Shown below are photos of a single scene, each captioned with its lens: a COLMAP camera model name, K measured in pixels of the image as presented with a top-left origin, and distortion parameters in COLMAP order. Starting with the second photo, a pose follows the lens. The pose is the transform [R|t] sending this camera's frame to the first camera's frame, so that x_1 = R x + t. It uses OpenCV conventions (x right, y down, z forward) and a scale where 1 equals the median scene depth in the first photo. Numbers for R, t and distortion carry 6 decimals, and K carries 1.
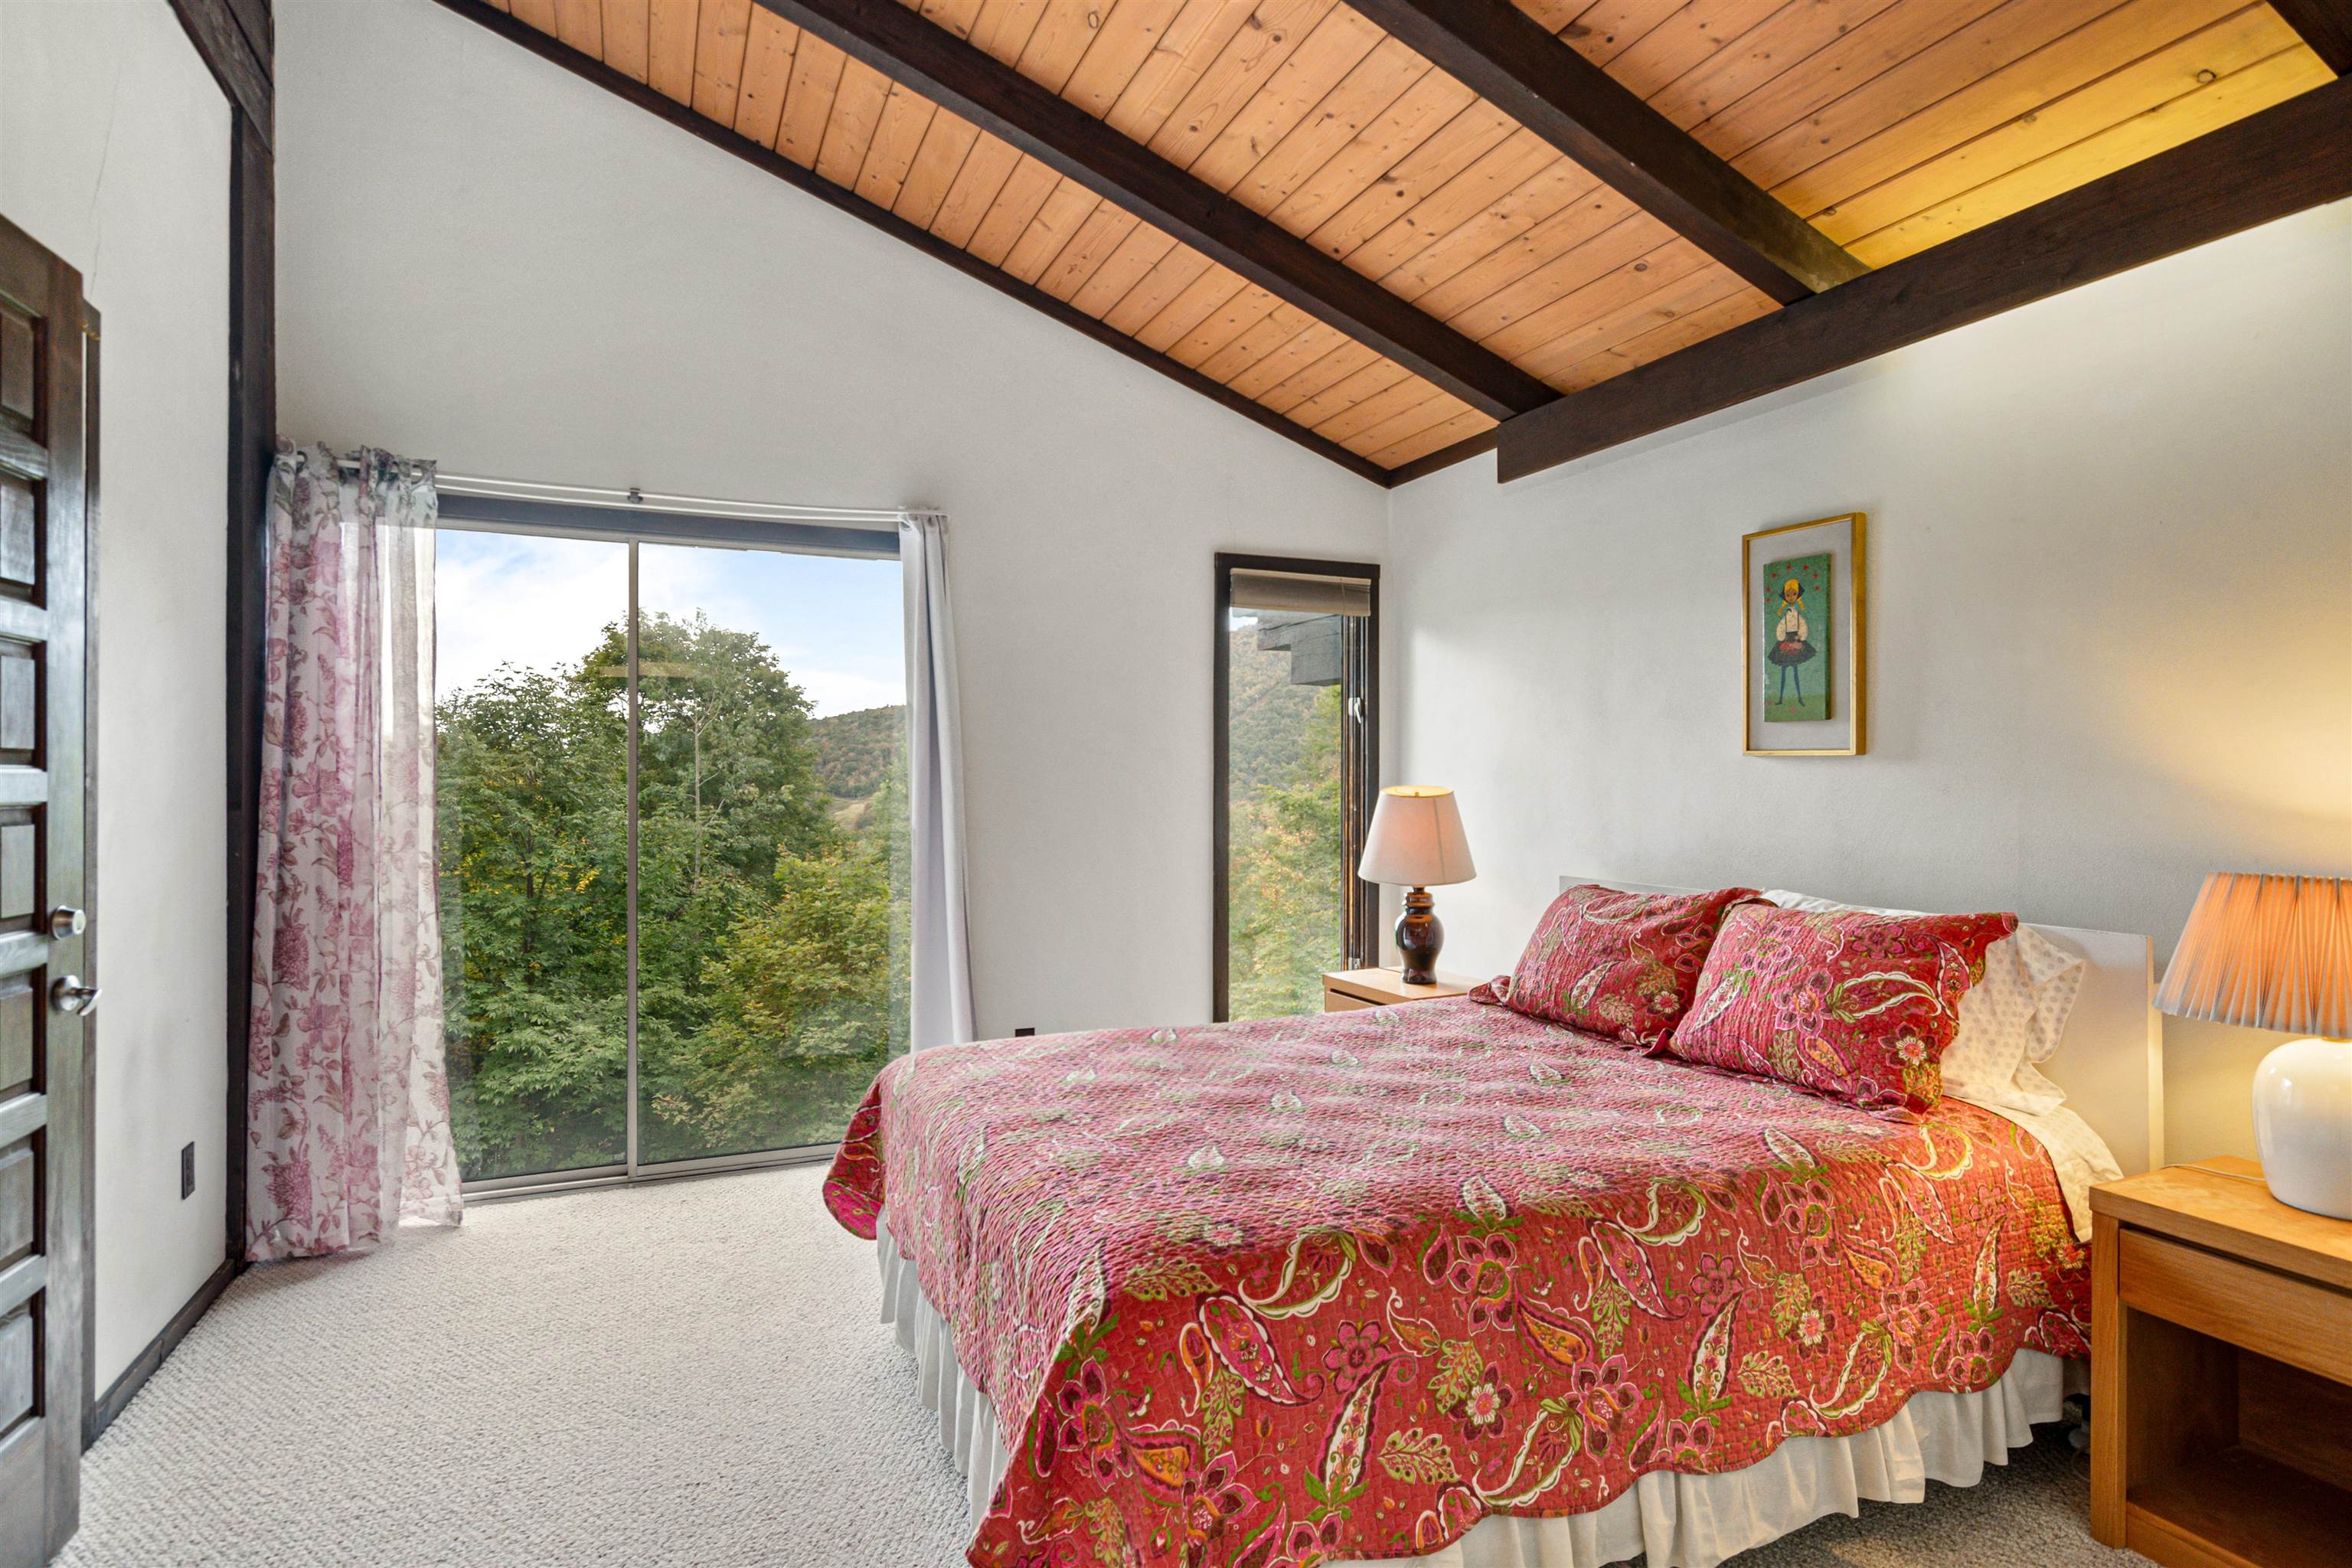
lens RADIAL K [[1173.6, 0, 1127.3], [0, 1173.6, 792.5], [0, 0, 1]] dist [0.005316, -0.000105]
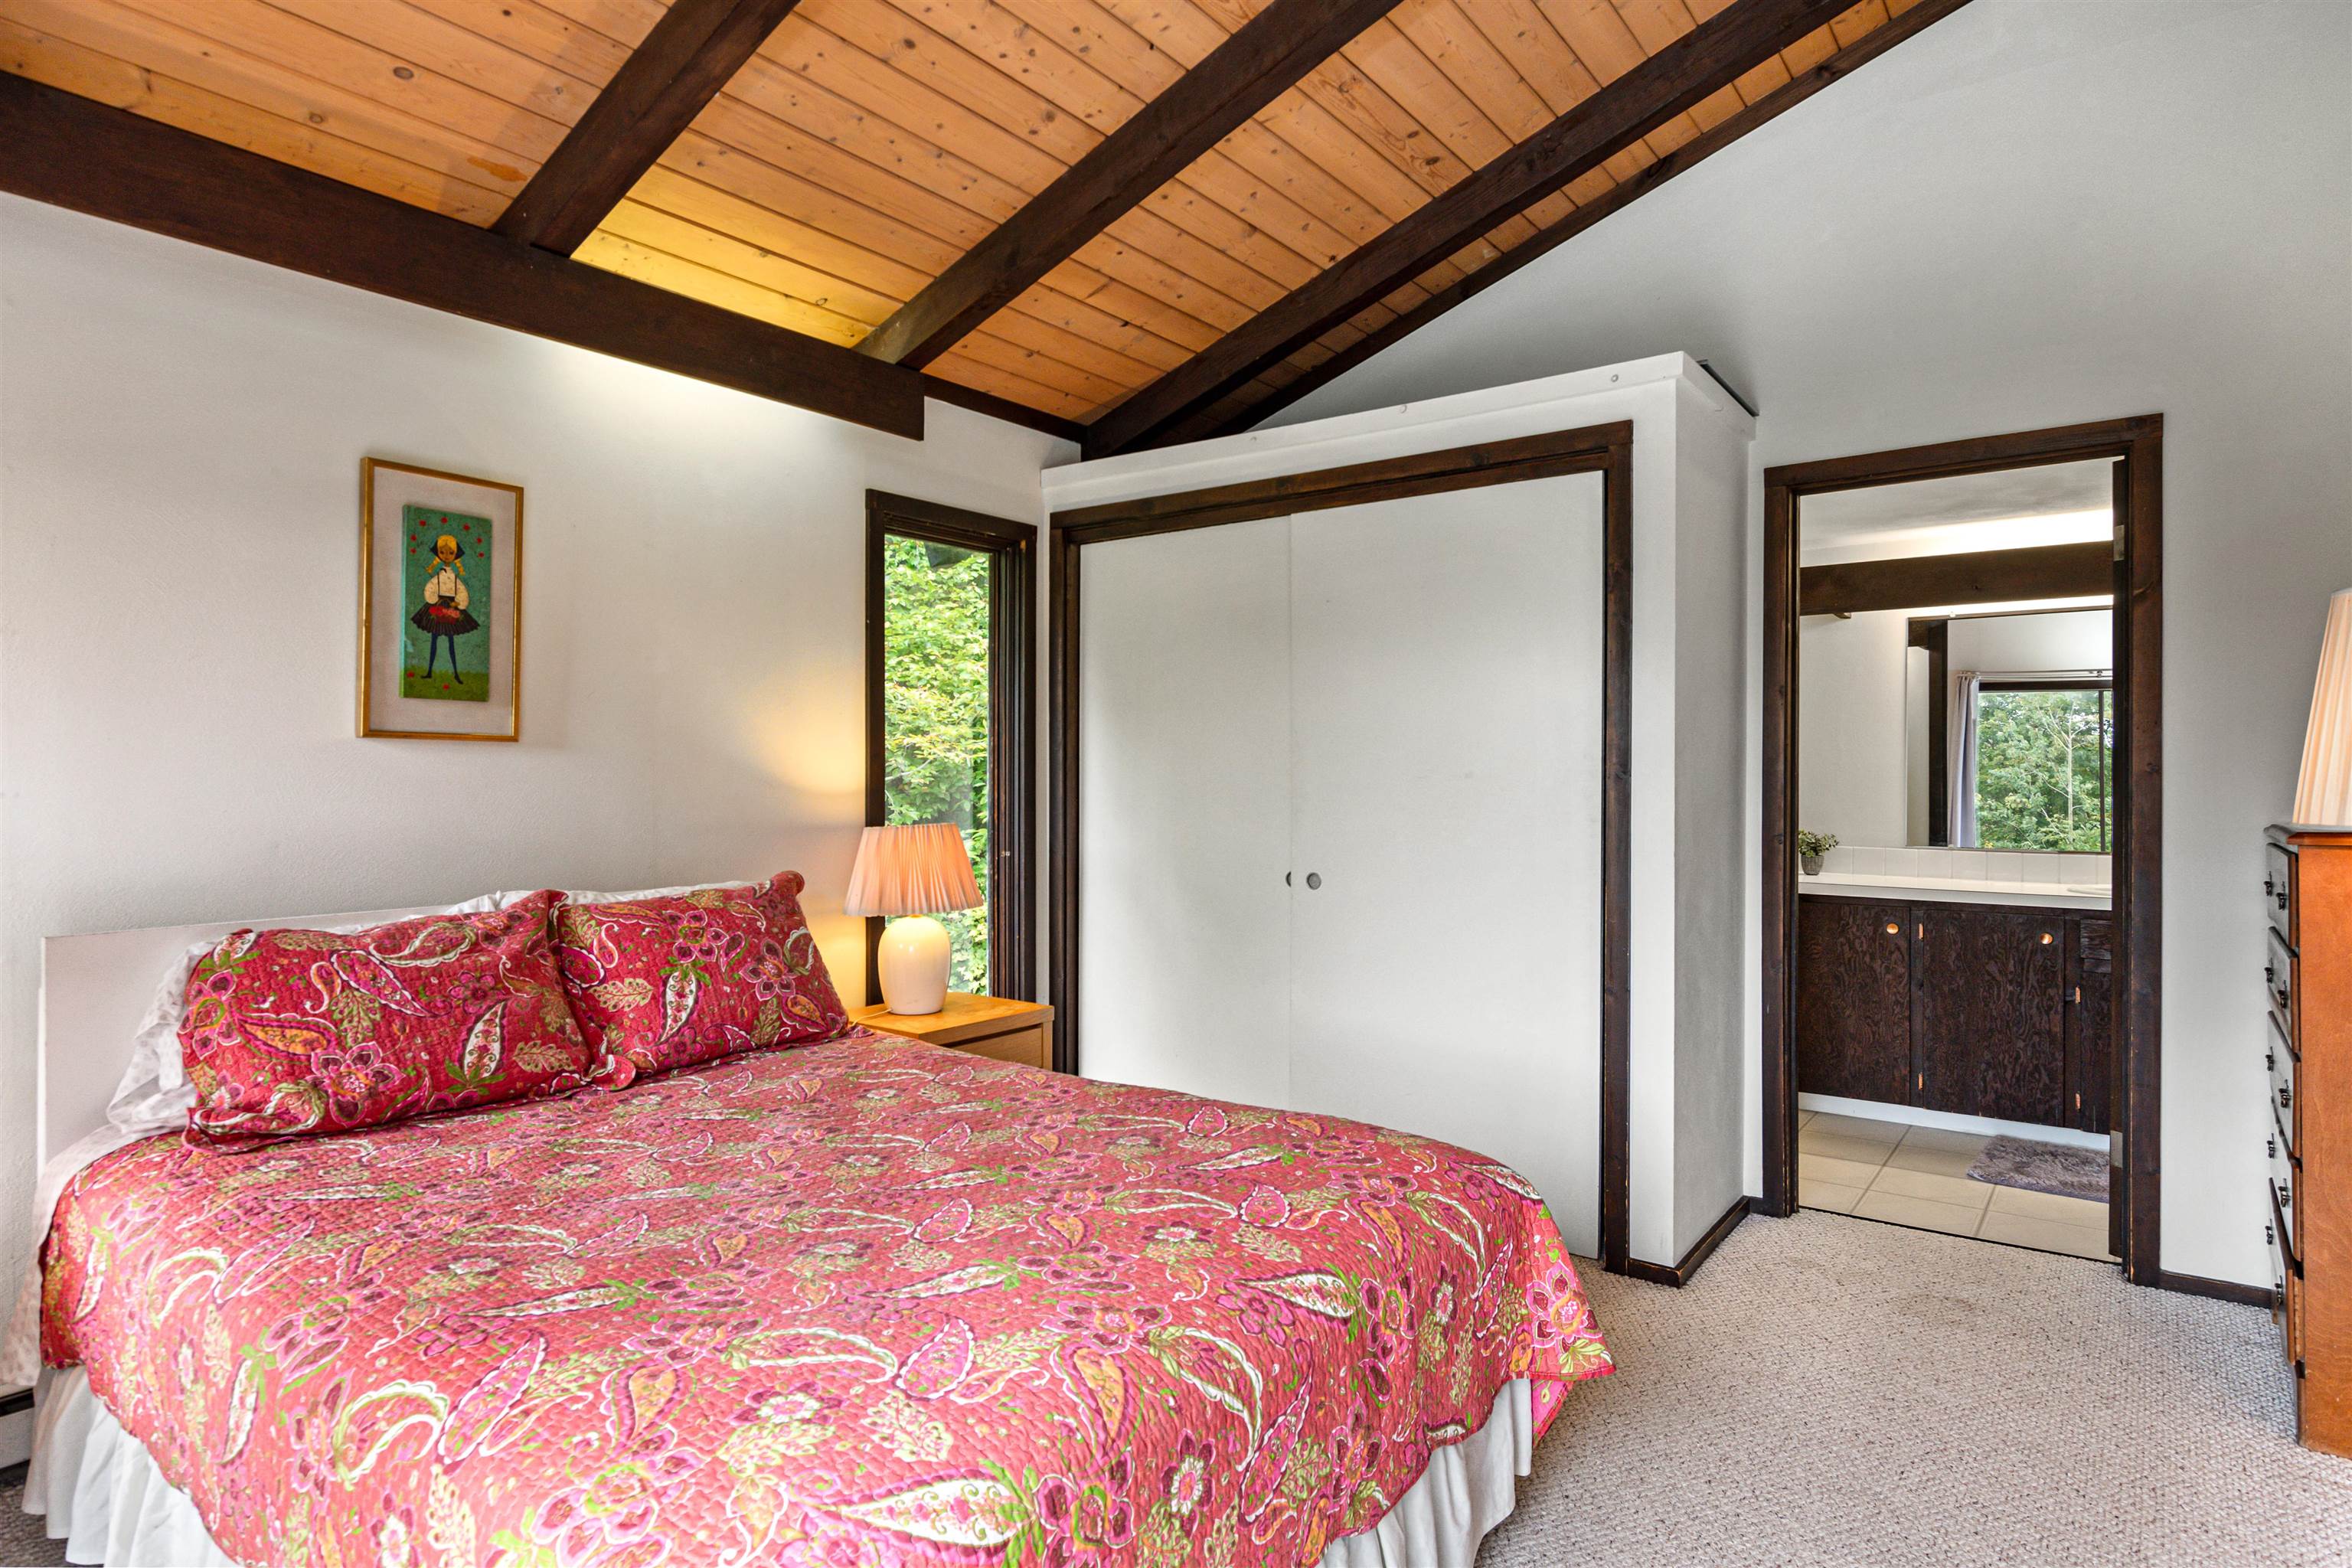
lens RADIAL K [[1339.7, 0, 1190.9], [0, 1339.7, 792.7], [0, 0, 1]] dist [-0.002922, -0.000841]
pose [[-0.527165, -0.017074, 0.849591, -0.686639], [0.005732, 0.999704, 0.023647, -0.015530], [-0.849743, 0.017336, -0.526911, 1.299094]]
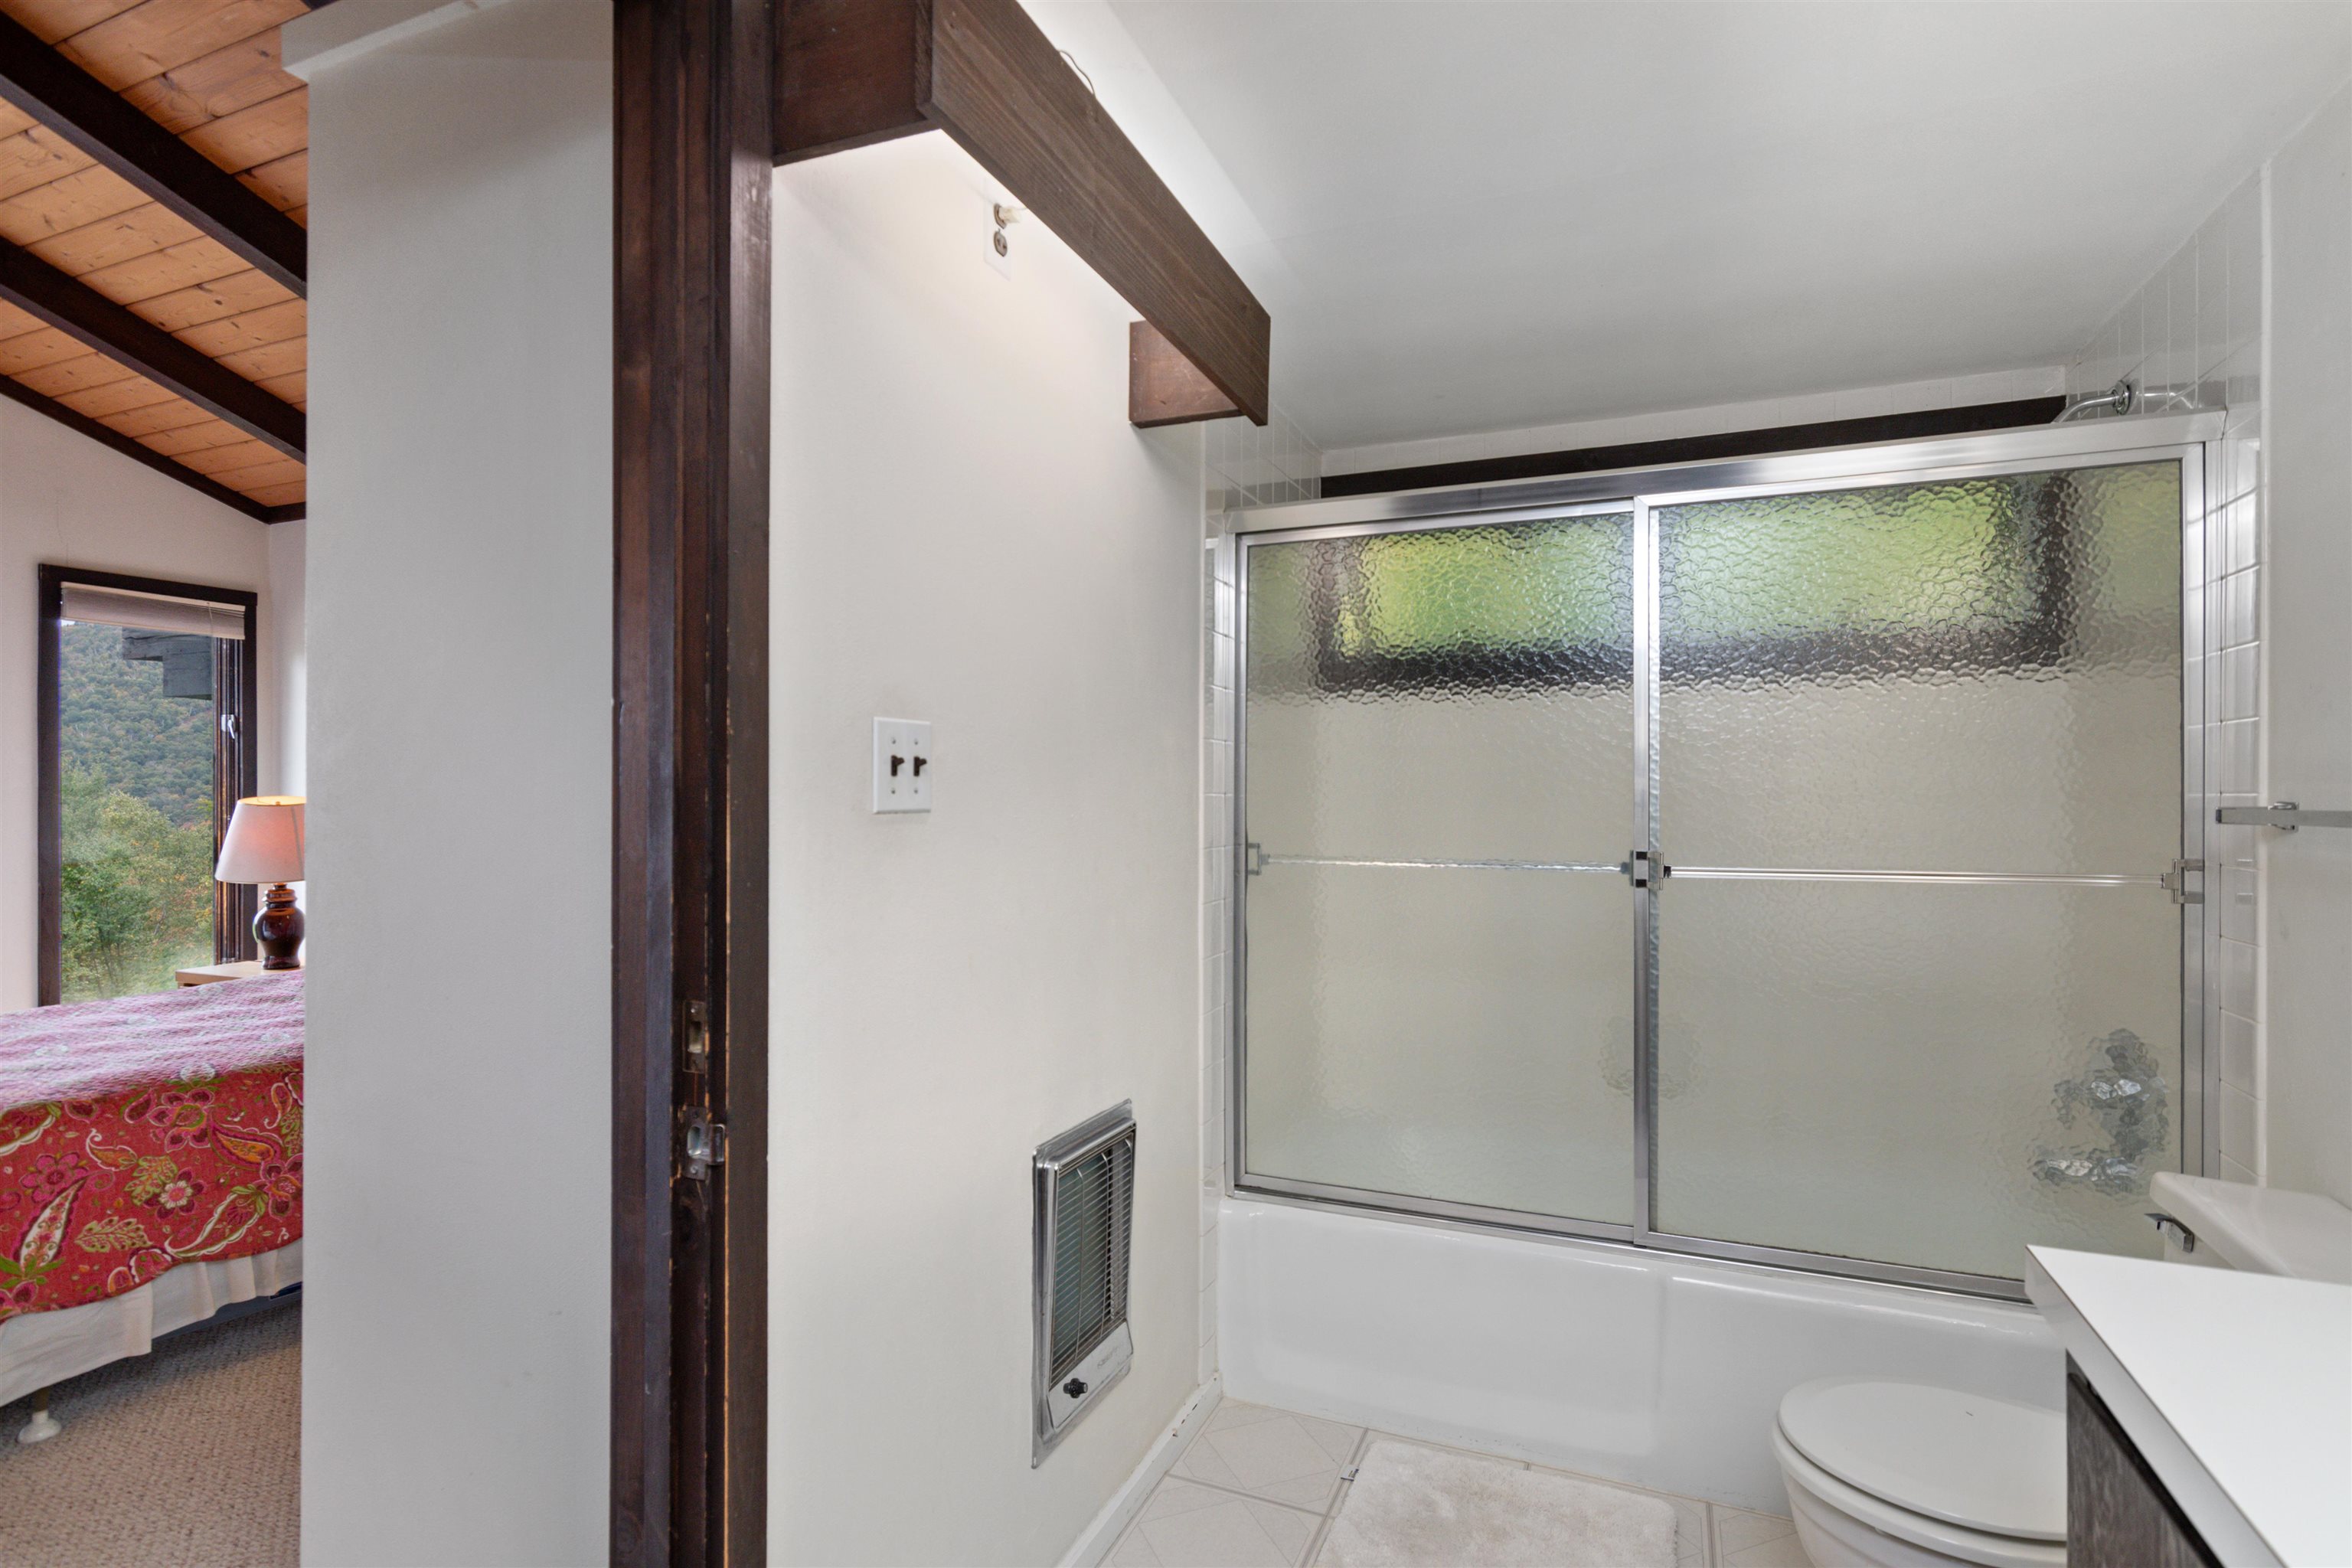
lens RADIAL K [[1173.6, 0, 1164.5], [0, 1173.6, 801.0], [0, 0, 1]] dist [0.005316, -0.000105]
pose [[0.717472, -0.004522, 0.696573, 0.111330], [0.008442, 0.999962, -0.002203, 0.014755], [-0.696536, 0.007461, 0.717483, -0.703062]]
